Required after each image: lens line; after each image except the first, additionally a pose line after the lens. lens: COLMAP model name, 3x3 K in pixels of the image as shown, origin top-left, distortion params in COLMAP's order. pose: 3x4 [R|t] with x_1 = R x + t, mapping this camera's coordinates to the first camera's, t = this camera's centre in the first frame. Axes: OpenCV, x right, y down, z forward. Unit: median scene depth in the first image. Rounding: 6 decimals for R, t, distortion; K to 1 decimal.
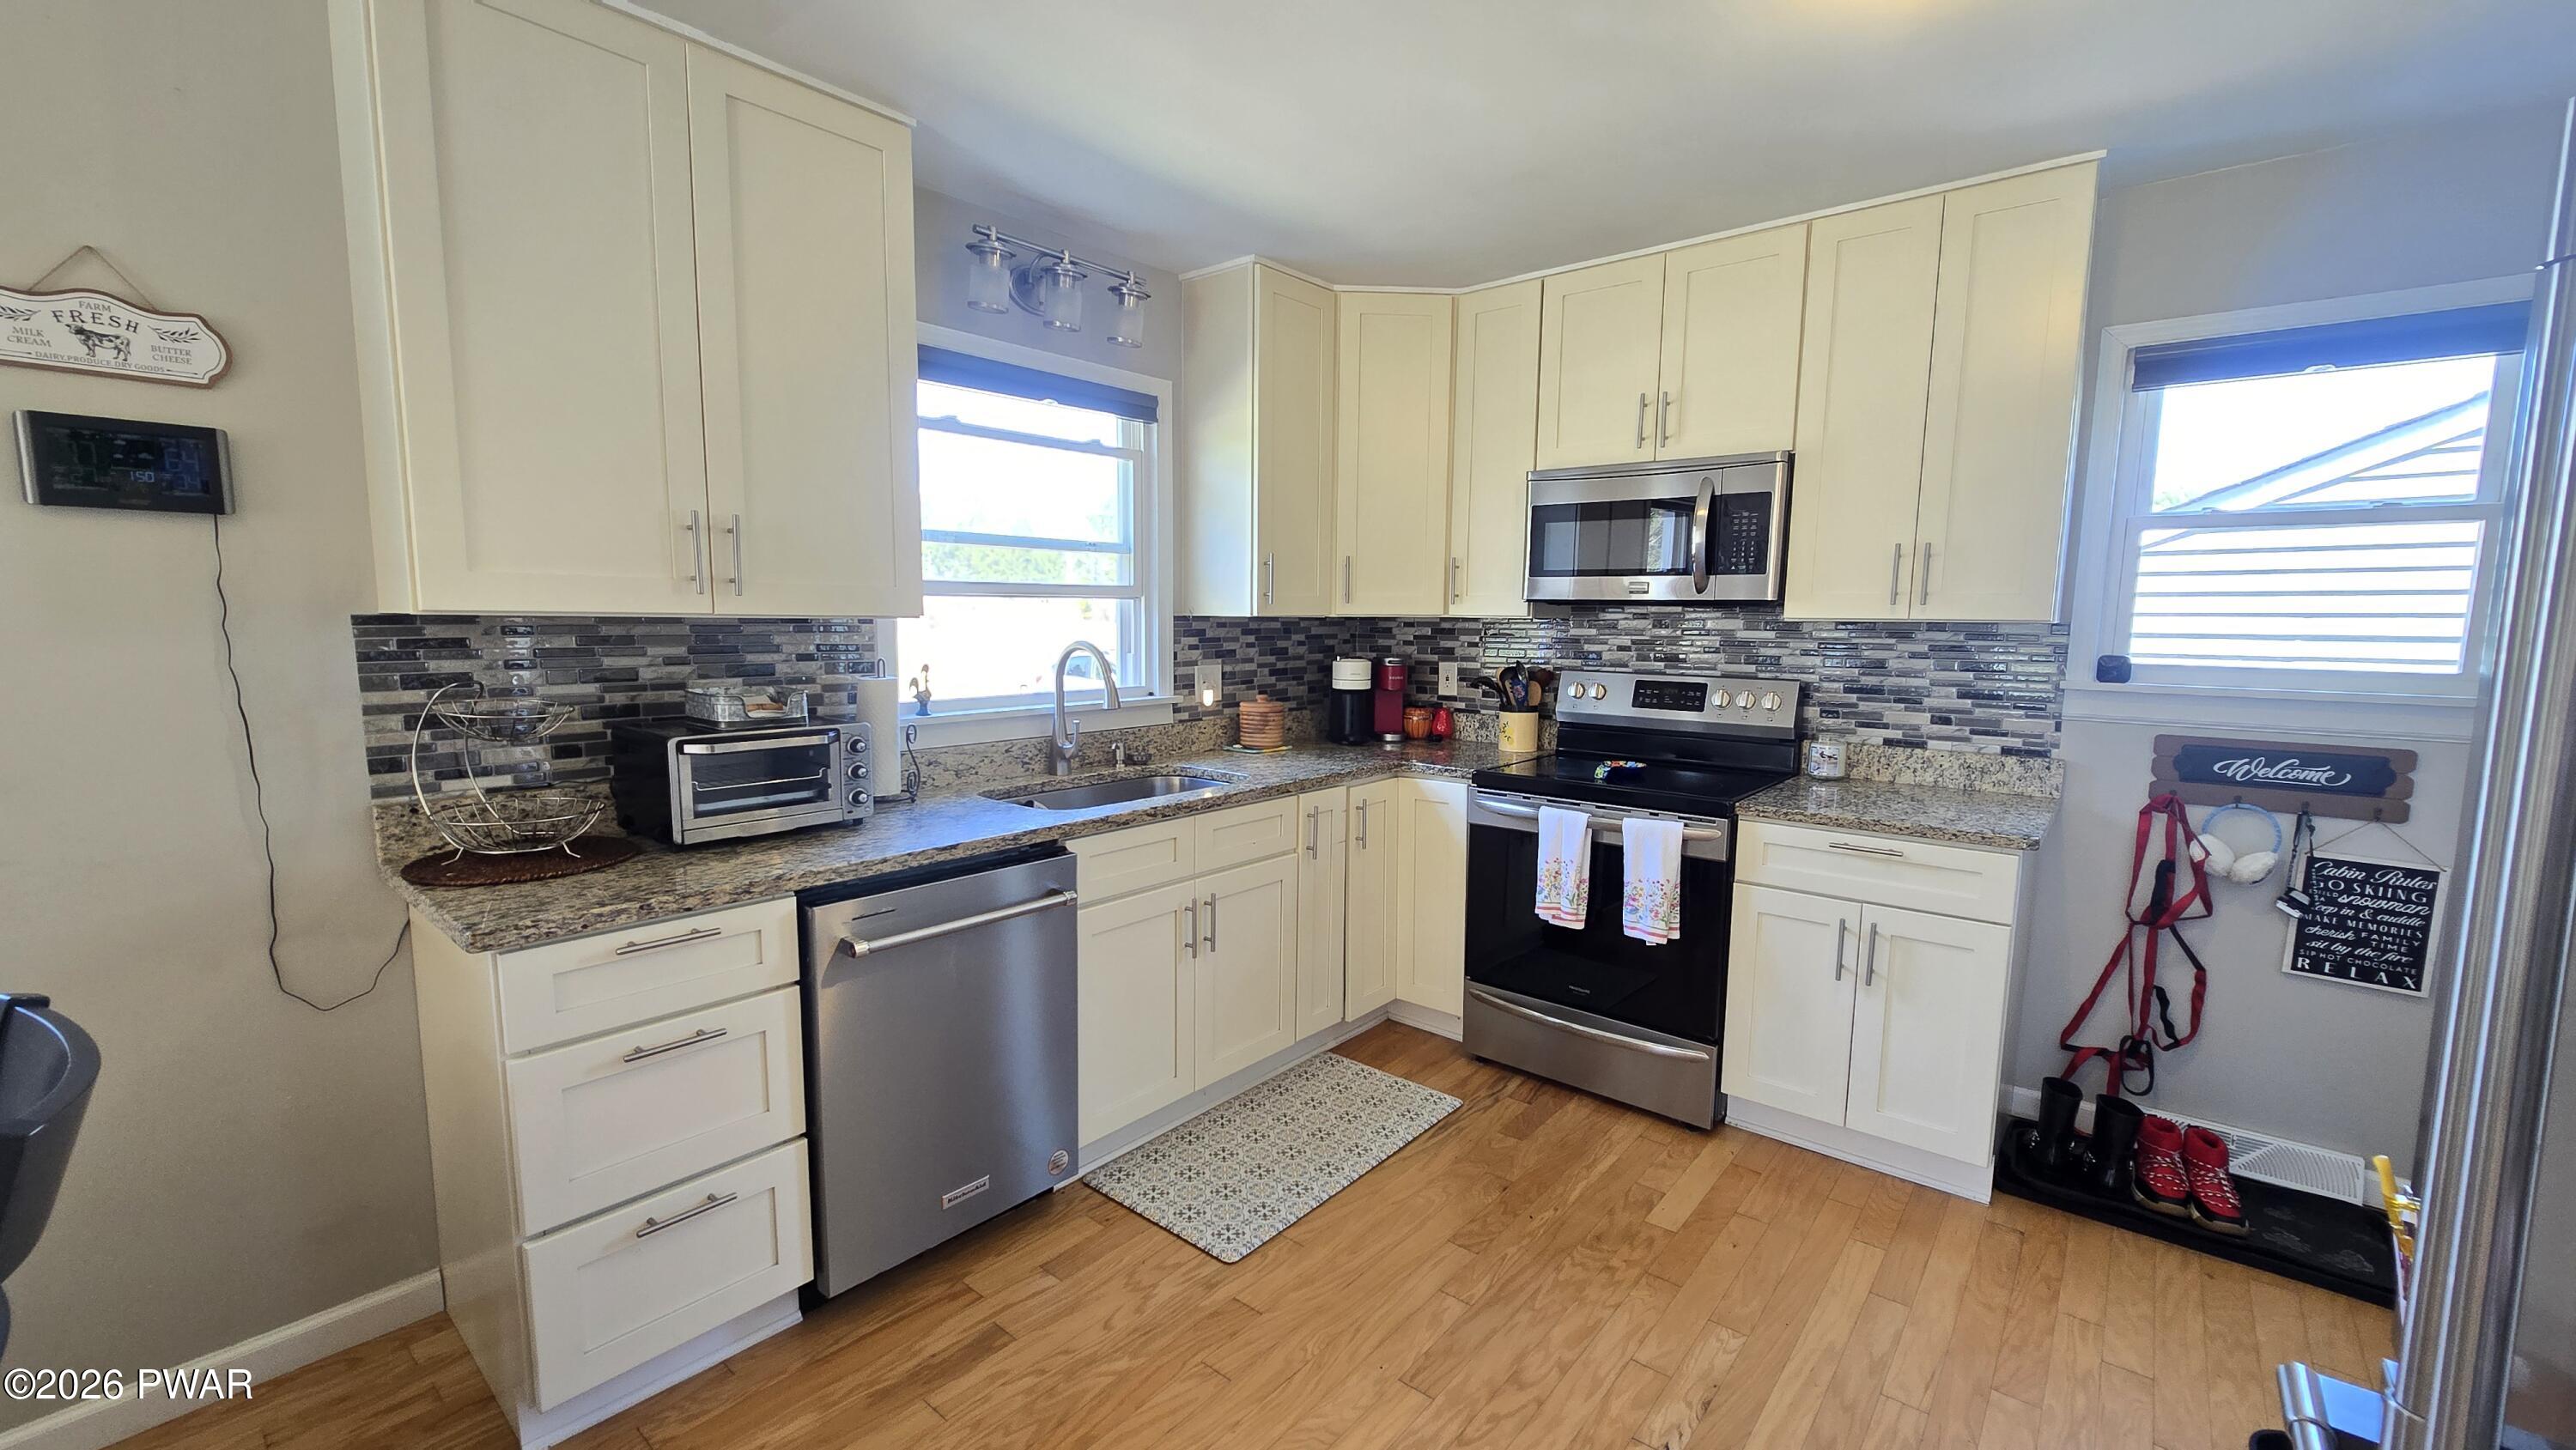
lens RADIAL K [[1046.9, 0, 1285.1], [0, 1046.9, 725.0], [0, 0, 1]] dist [-0.007220, 0.001039]
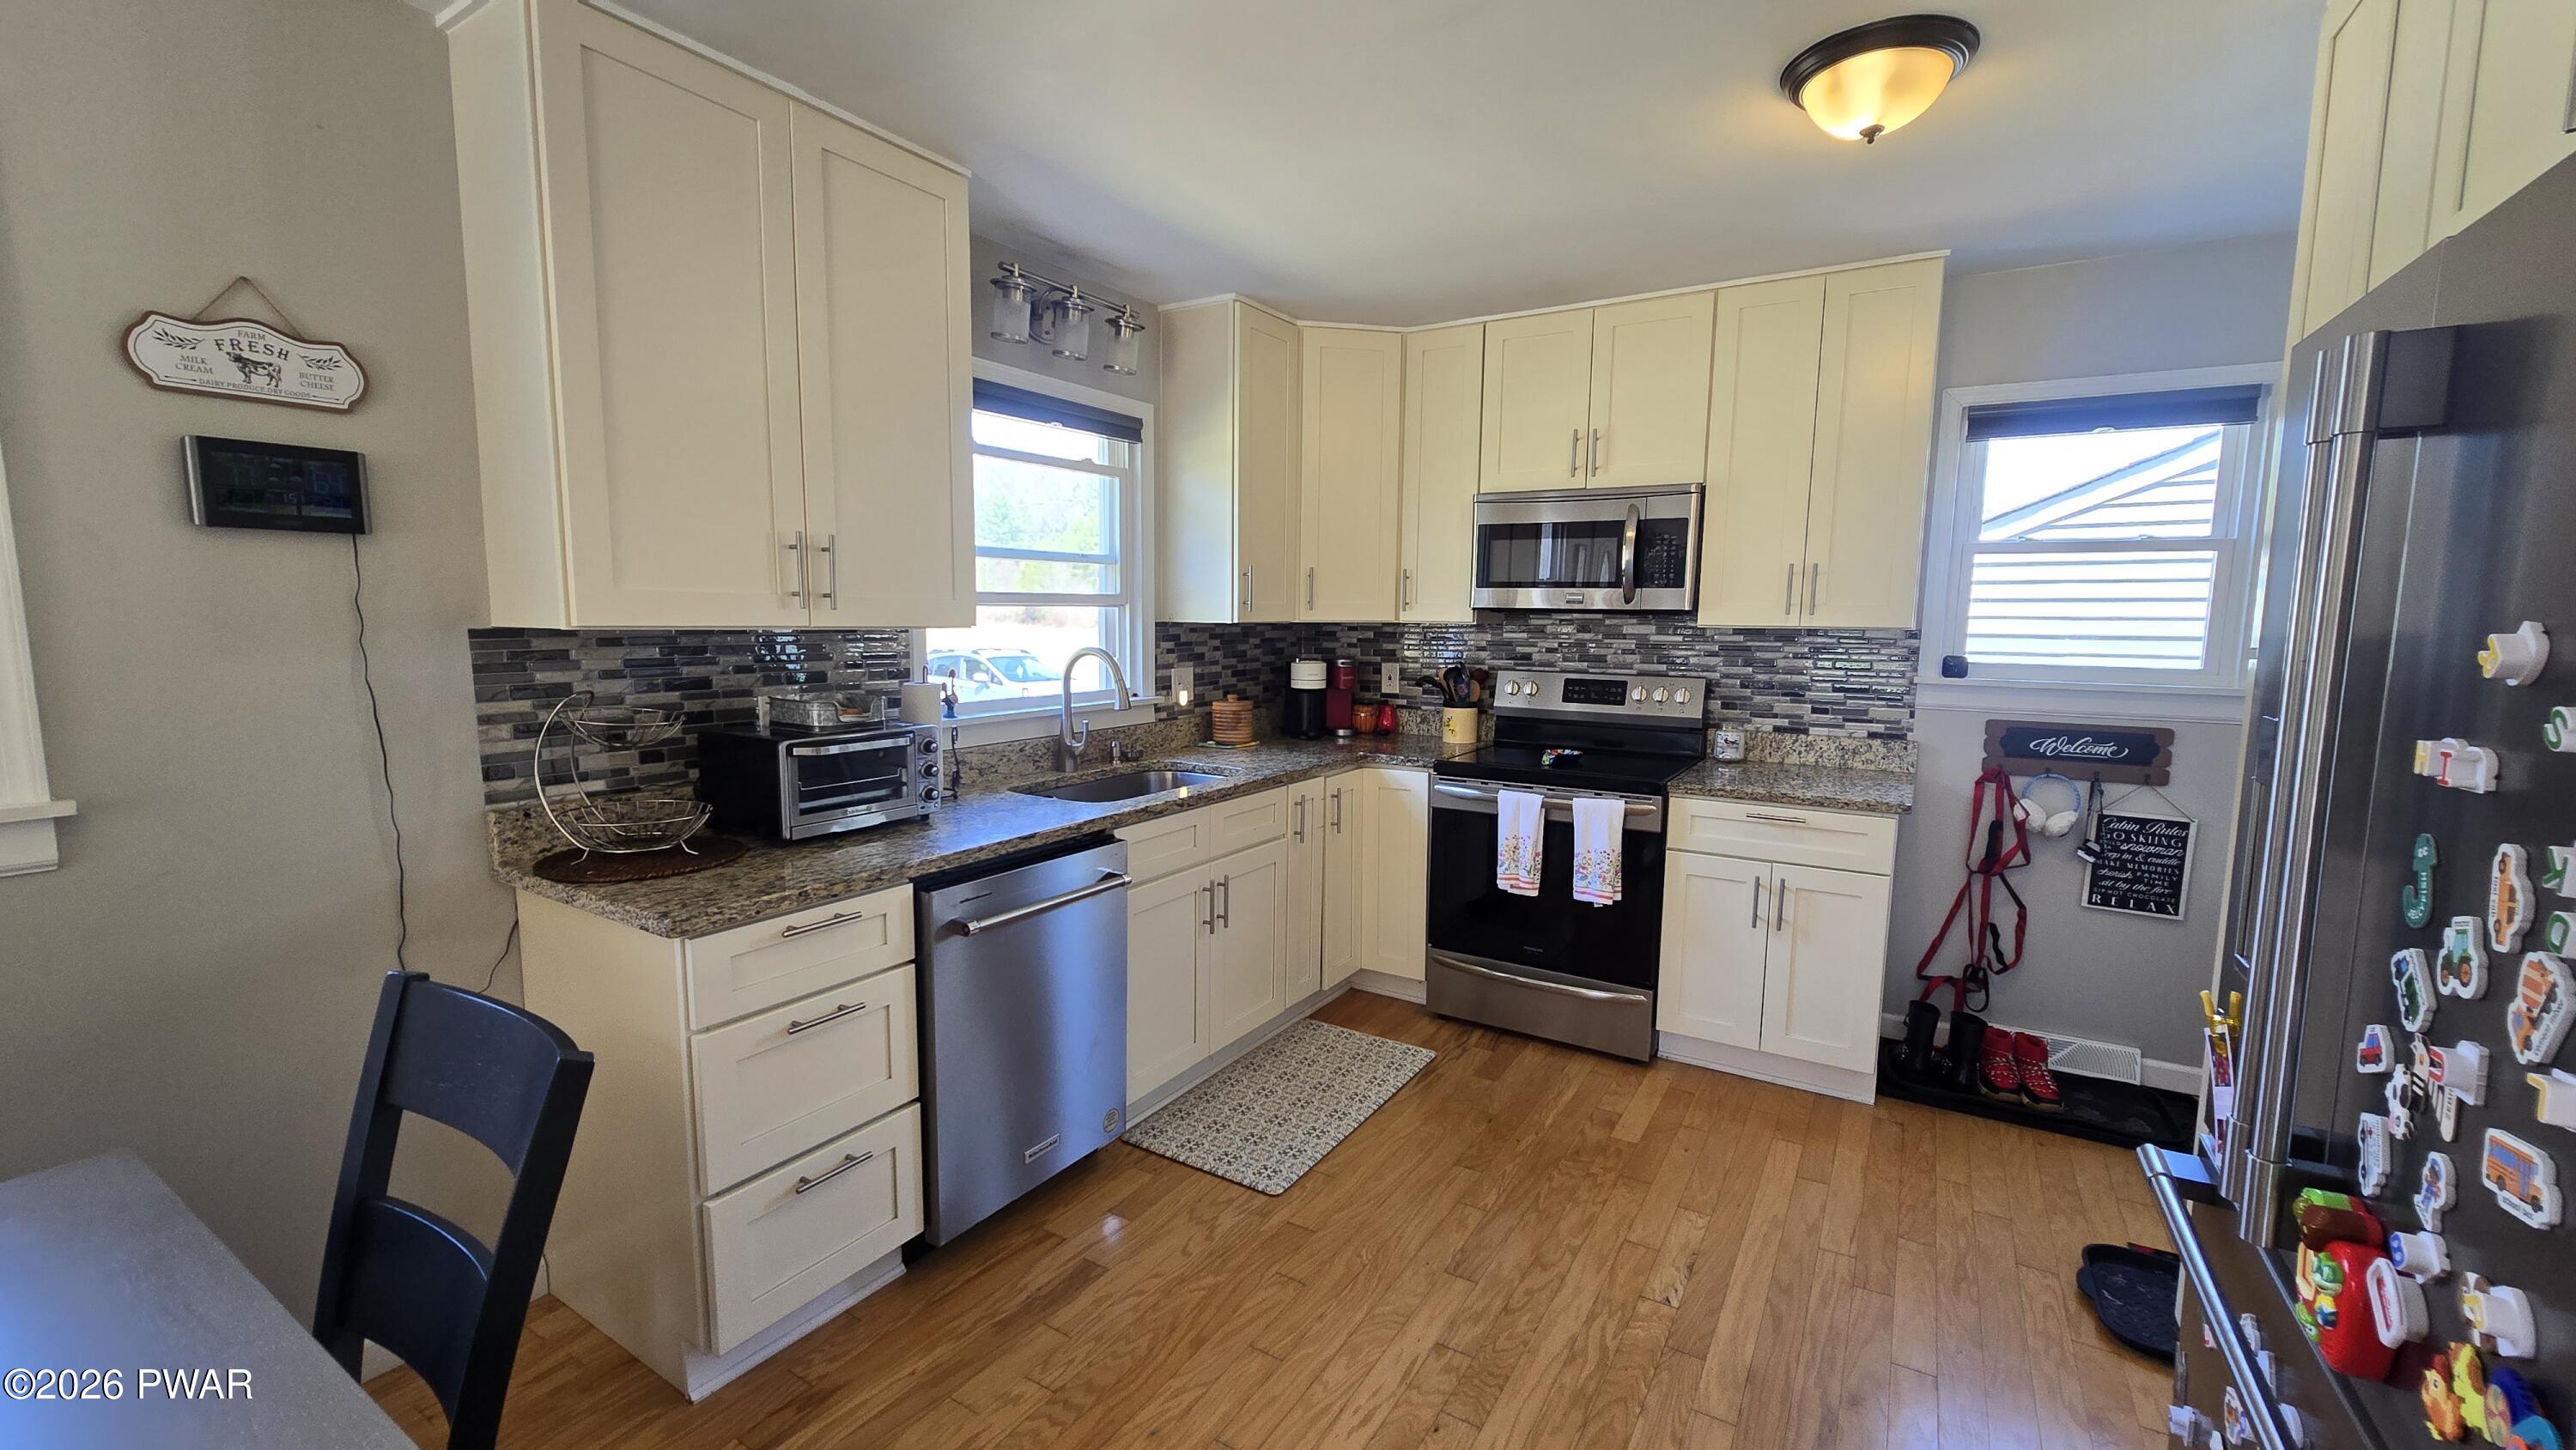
lens RADIAL K [[1046.9, 0, 1286.2], [0, 1046.9, 723.1], [0, 0, 1]] dist [-0.007220, 0.001039]
pose [[0.989601, -0.014696, 0.143085, -0.176820], [0.014602, 0.999892, 0.001703, -0.000849], [-0.143094, 0.000404, 0.989709, -0.115258]]
